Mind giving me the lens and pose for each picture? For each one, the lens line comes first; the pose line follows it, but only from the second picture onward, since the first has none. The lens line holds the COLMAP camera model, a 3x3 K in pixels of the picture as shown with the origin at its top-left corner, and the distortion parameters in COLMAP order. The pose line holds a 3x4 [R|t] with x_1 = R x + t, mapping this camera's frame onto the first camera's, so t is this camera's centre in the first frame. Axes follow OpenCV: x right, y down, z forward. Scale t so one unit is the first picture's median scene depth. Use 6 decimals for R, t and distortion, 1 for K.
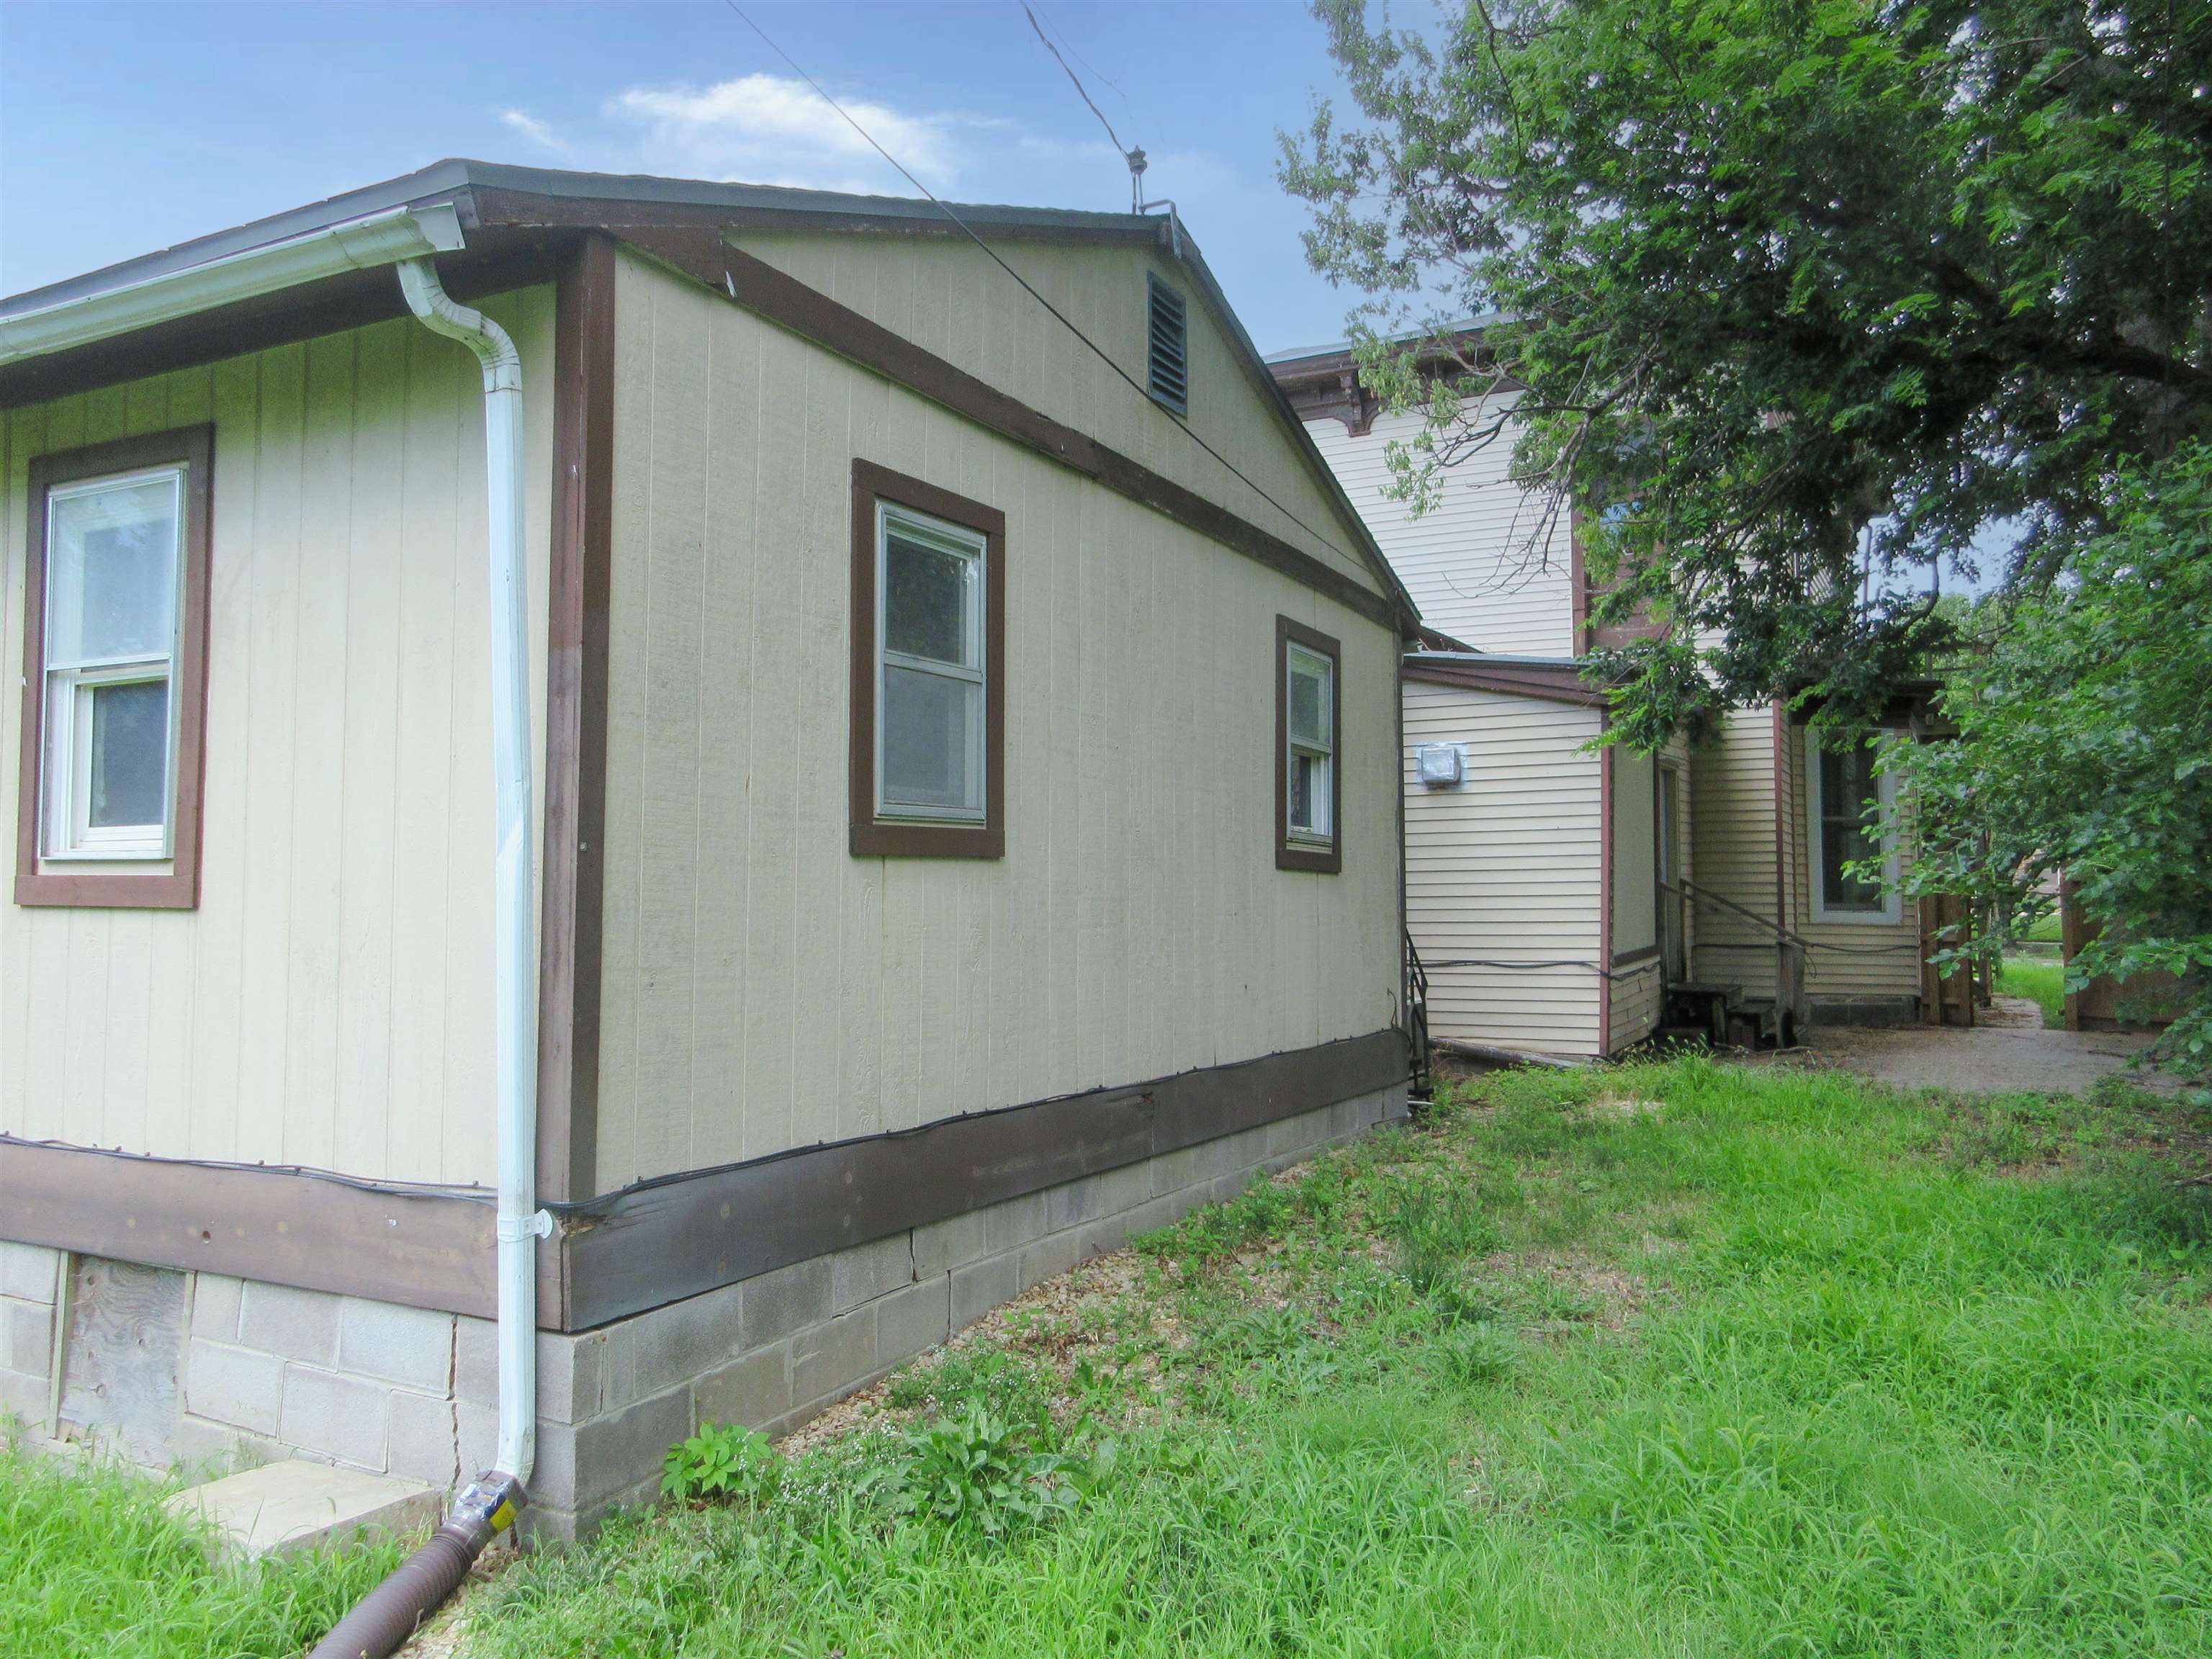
lens RADIAL K [[1665.2, 0, 1109.6], [0, 1665.2, 824.1], [0, 0, 1]] dist [0.009808, 0.001869]
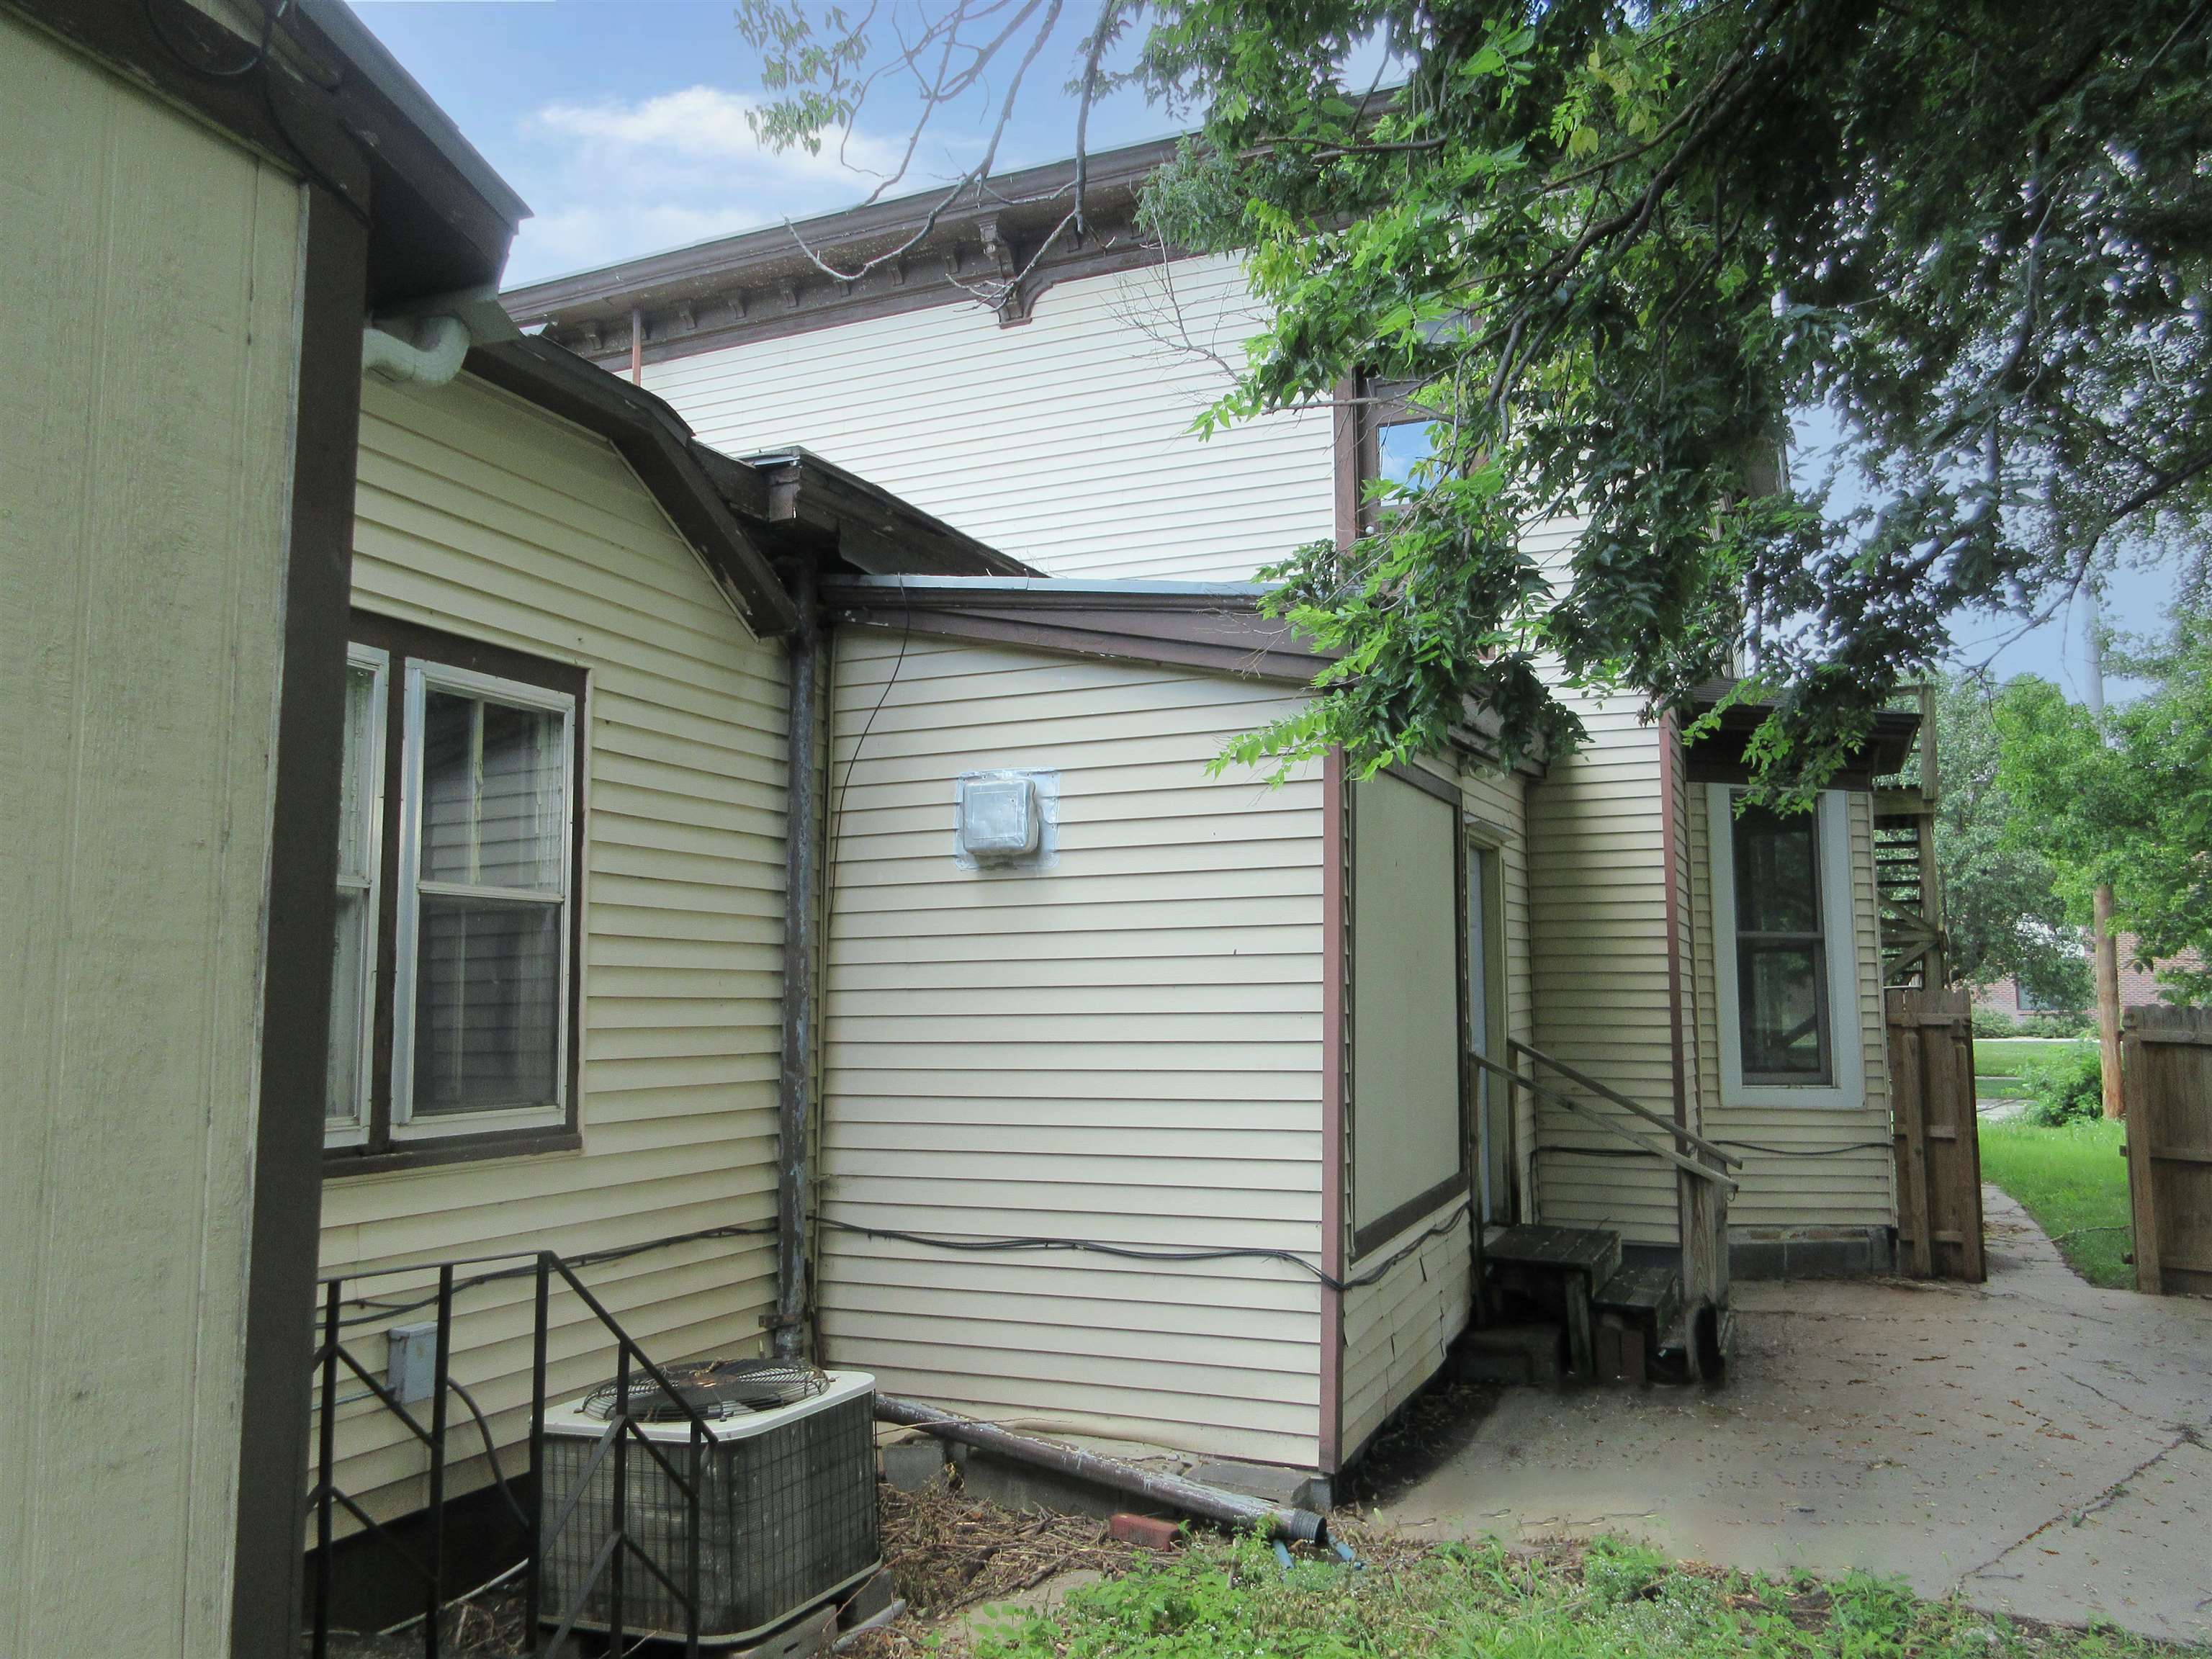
lens RADIAL K [[1665.2, 0, 1102.9], [0, 1665.2, 831.6], [0, 0, 1]] dist [0.009808, 0.001869]
pose [[0.996972, 0.011783, 0.076861, 0.174188], [-0.007122, 0.998134, -0.060644, -0.002581], [-0.077432, 0.059913, 0.995196, 0.480136]]
